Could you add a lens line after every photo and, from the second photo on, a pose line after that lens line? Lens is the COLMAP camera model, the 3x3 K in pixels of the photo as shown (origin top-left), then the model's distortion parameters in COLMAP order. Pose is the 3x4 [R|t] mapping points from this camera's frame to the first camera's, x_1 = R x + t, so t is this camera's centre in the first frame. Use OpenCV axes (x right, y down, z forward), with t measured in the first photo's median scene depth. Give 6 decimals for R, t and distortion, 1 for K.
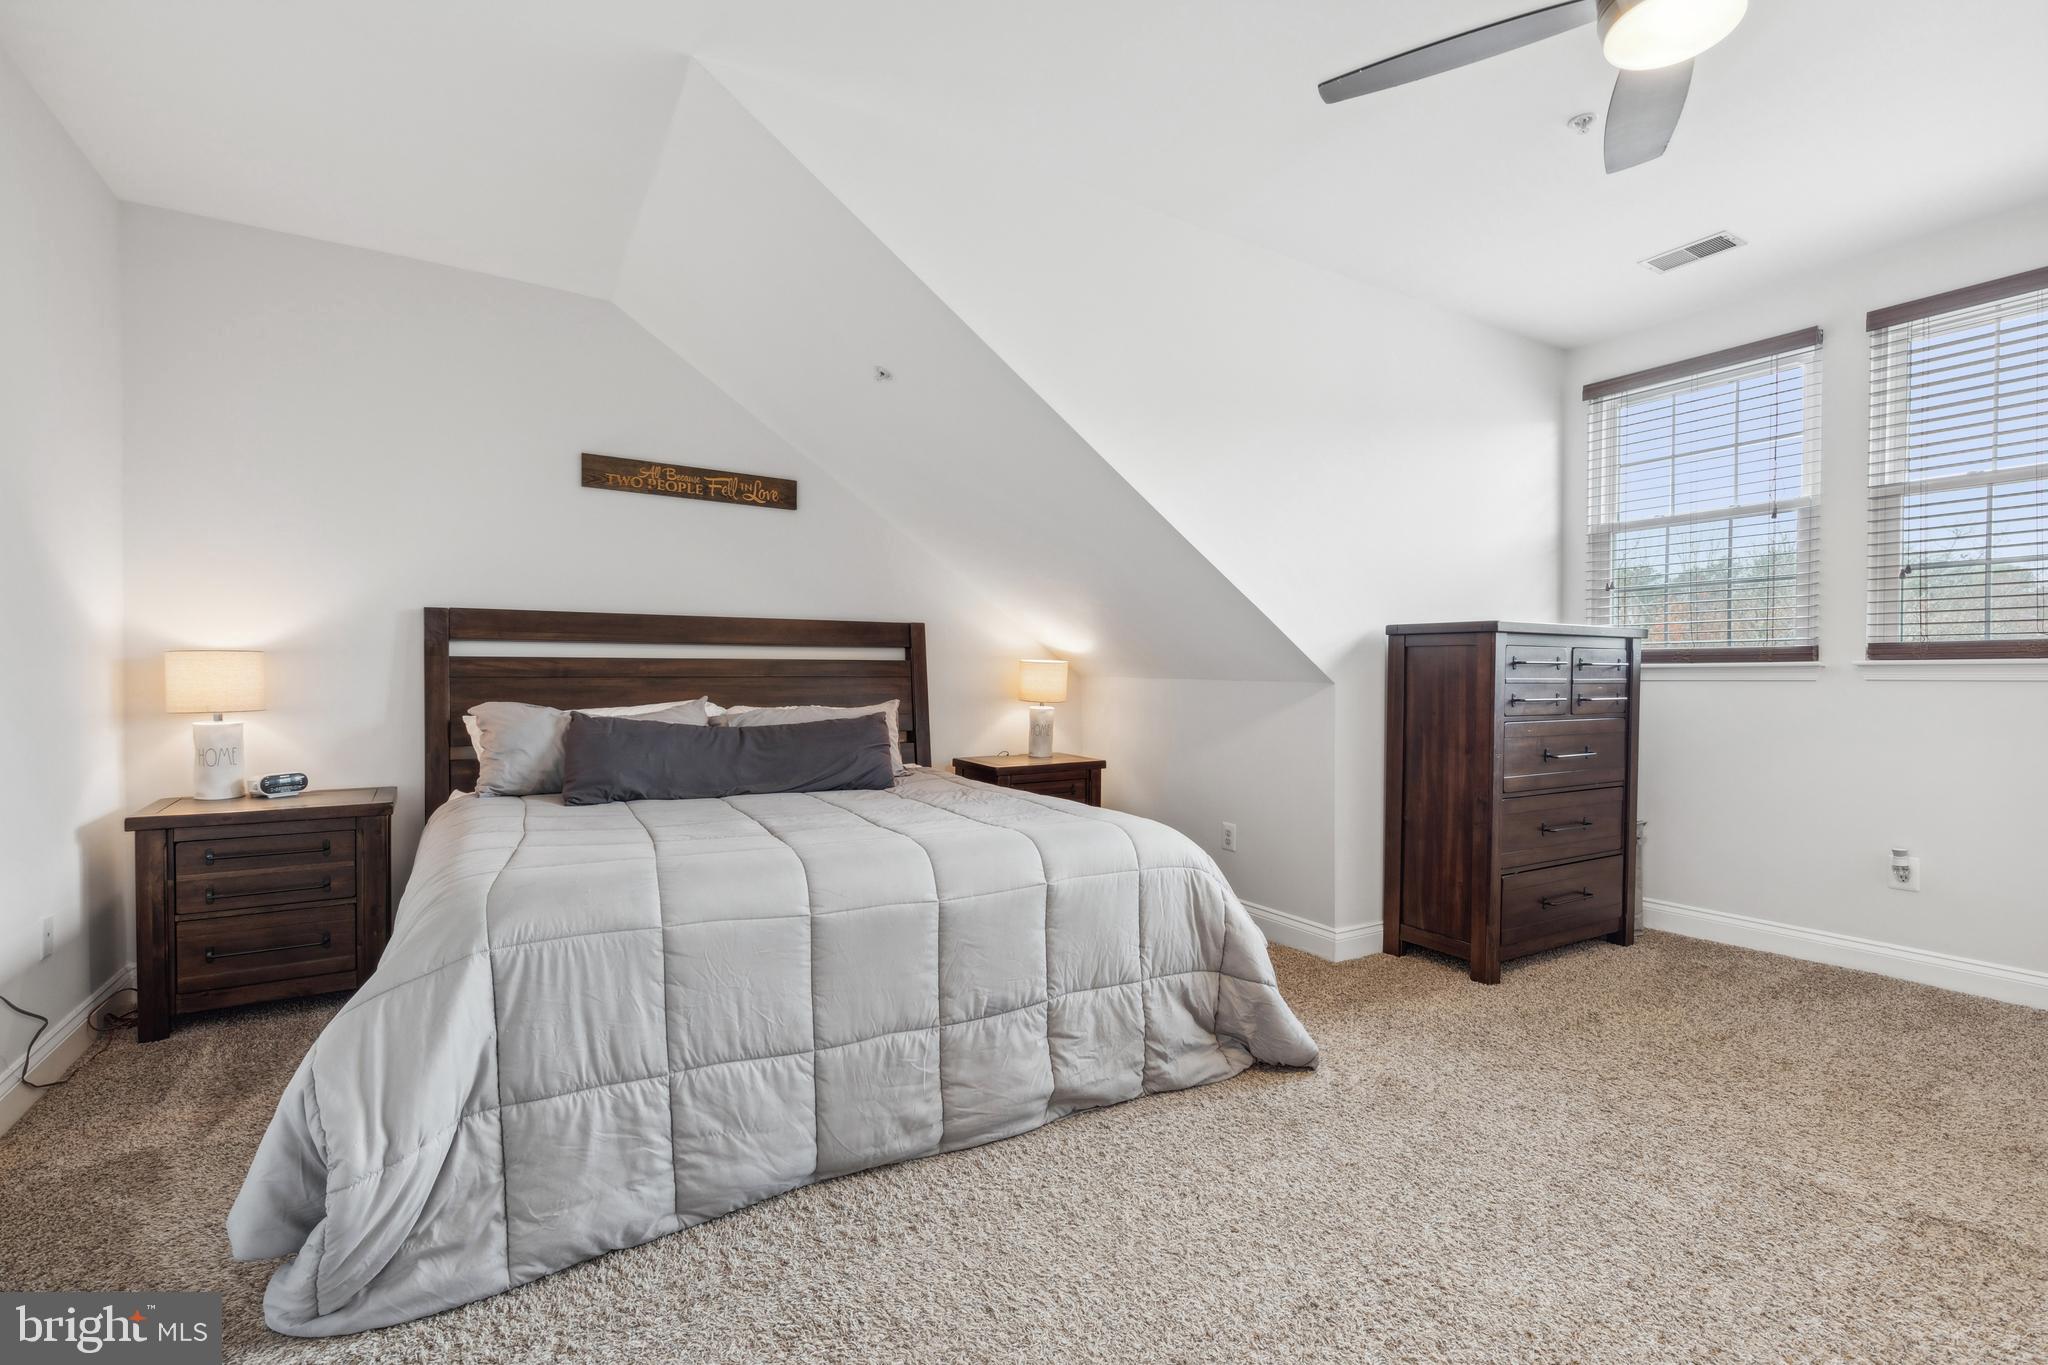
lens RADIAL K [[923.0, 0, 1024.0], [0, 923.0, 682.5], [0, 0, 1]] dist [0.006427, -0.000053]
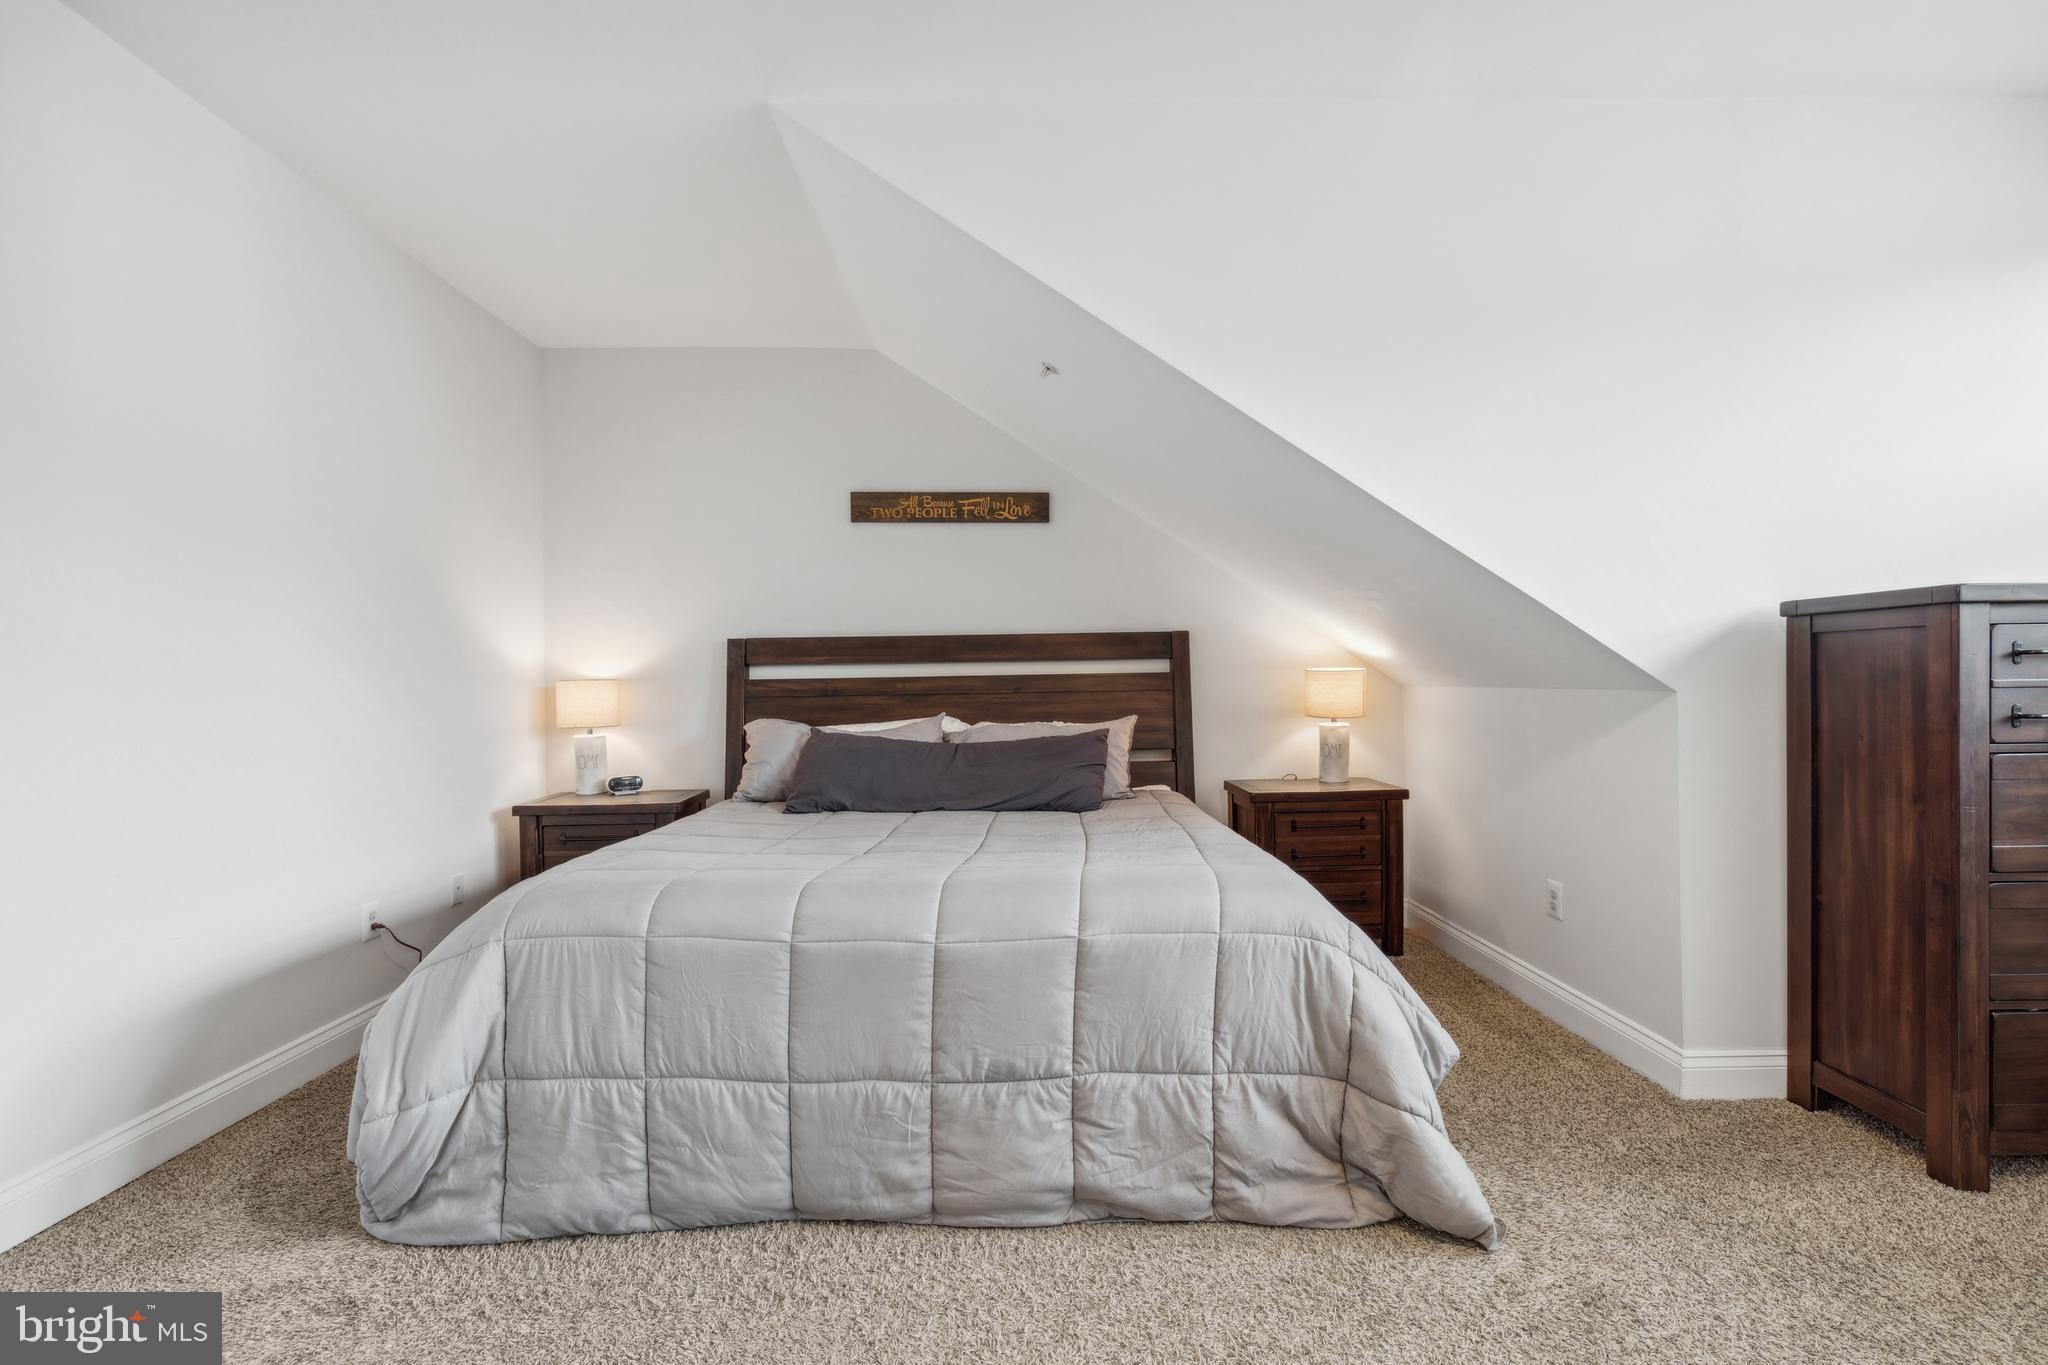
lens RADIAL K [[930.4, 0, 1026.6], [0, 930.4, 690.9], [0, 0, 1]] dist [0.006652, -0.000115]
pose [[0.862876, -0.015096, -0.505191, 0.378103], [0.013523, 0.999886, -0.006781, -0.001956], [0.505235, -0.000981, 0.862981, 0.219112]]
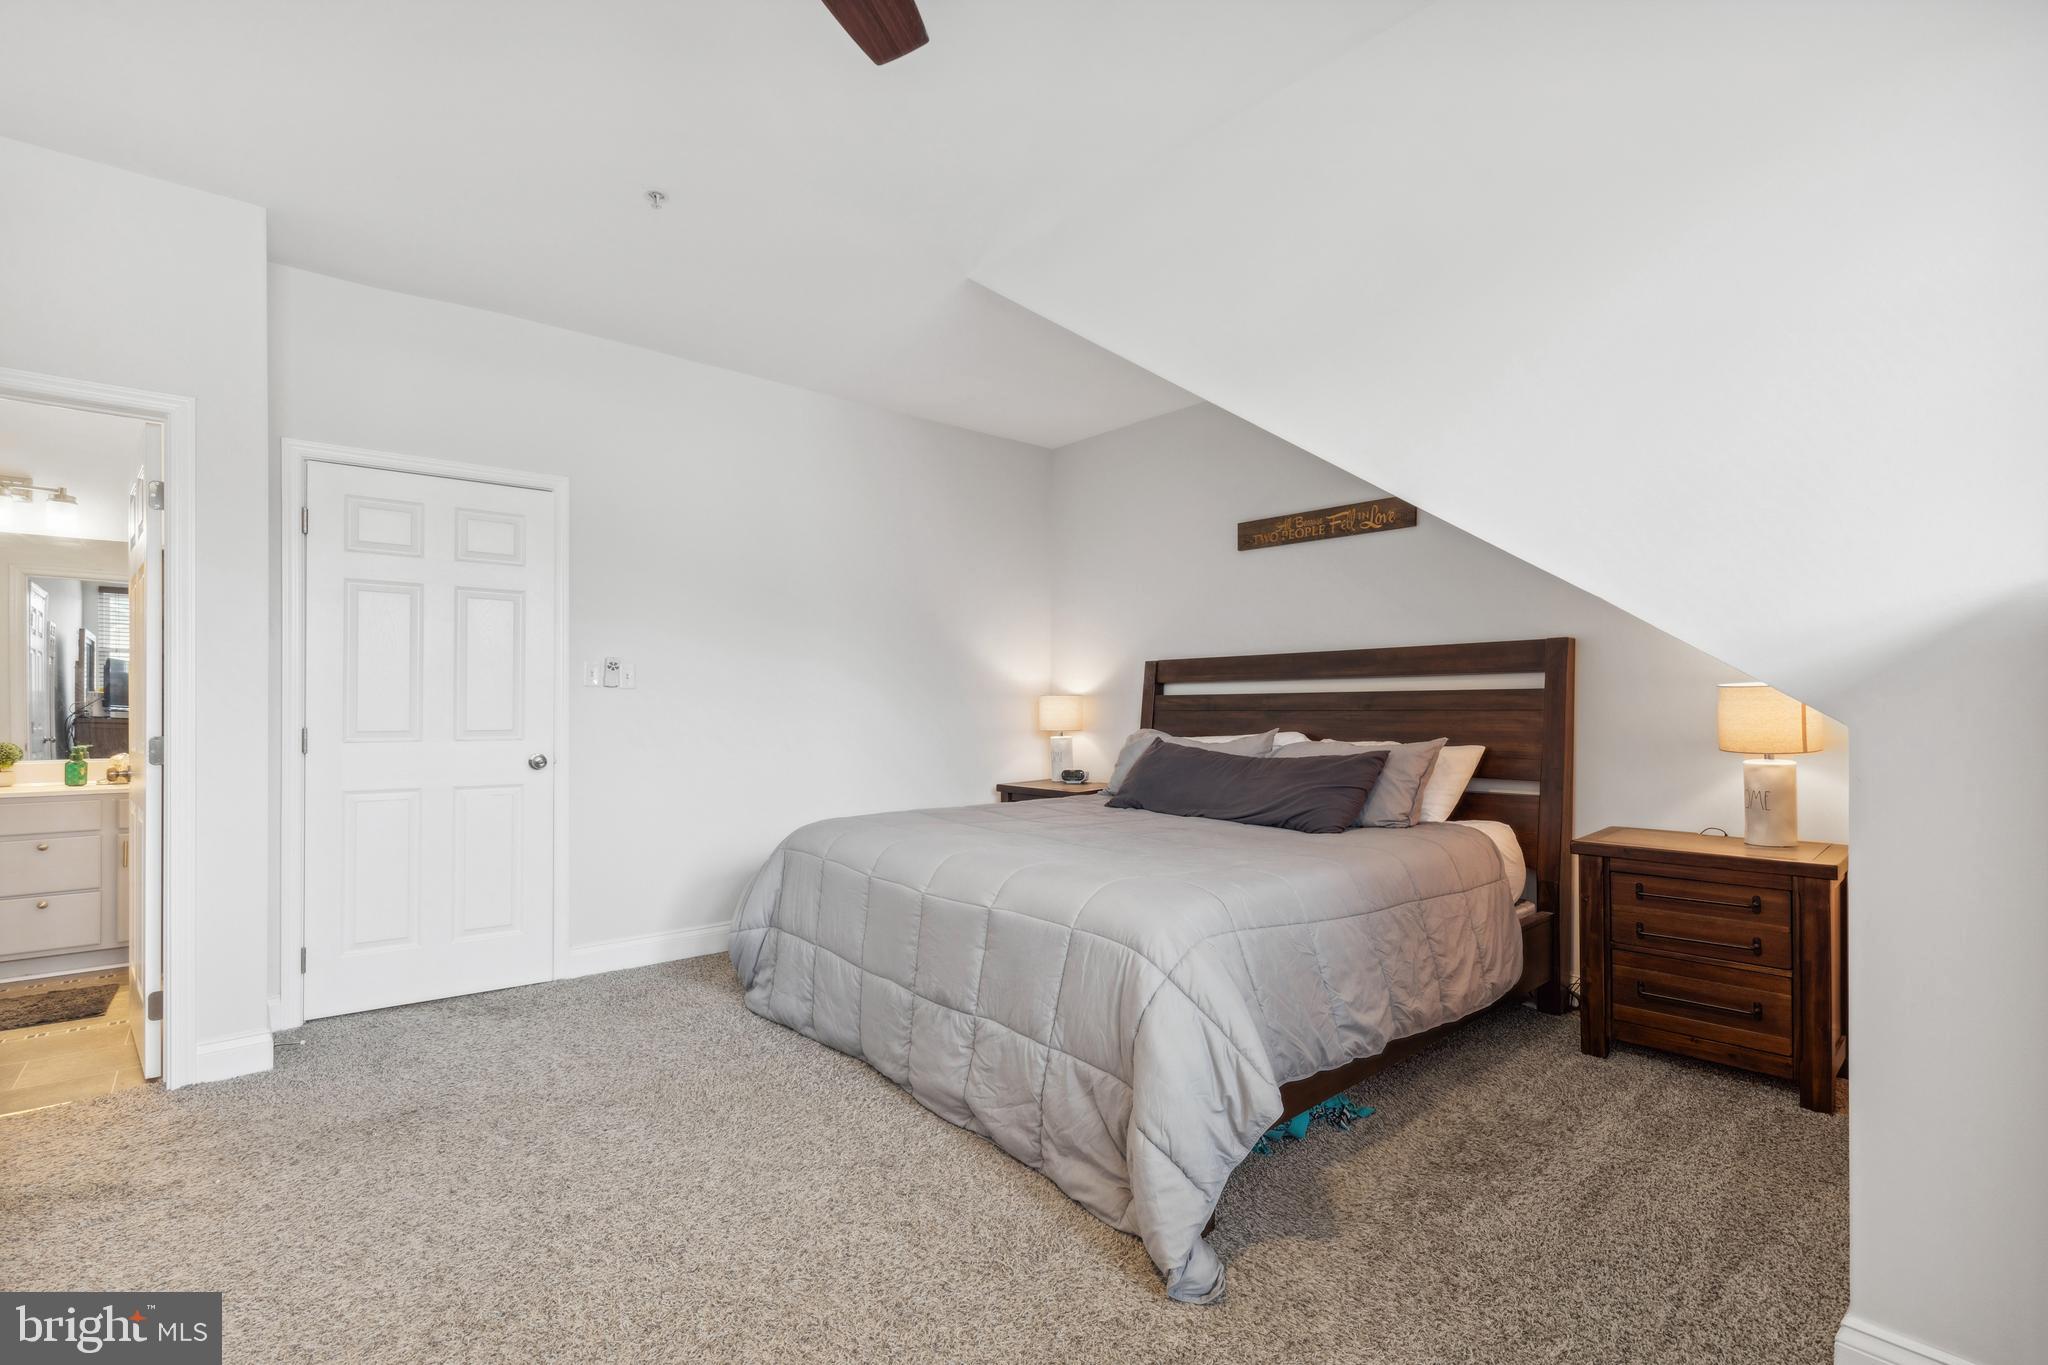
lens RADIAL K [[927.2, 0, 1027.7], [0, 927.2, 704.8], [0, 0, 1]] dist [0.002208, -0.000019]
pose [[0.161289, -0.007350, -0.986880, 0.966254], [-0.006903, 0.999939, -0.008575, -0.001902], [0.986883, 0.008195, 0.161229, 0.789607]]
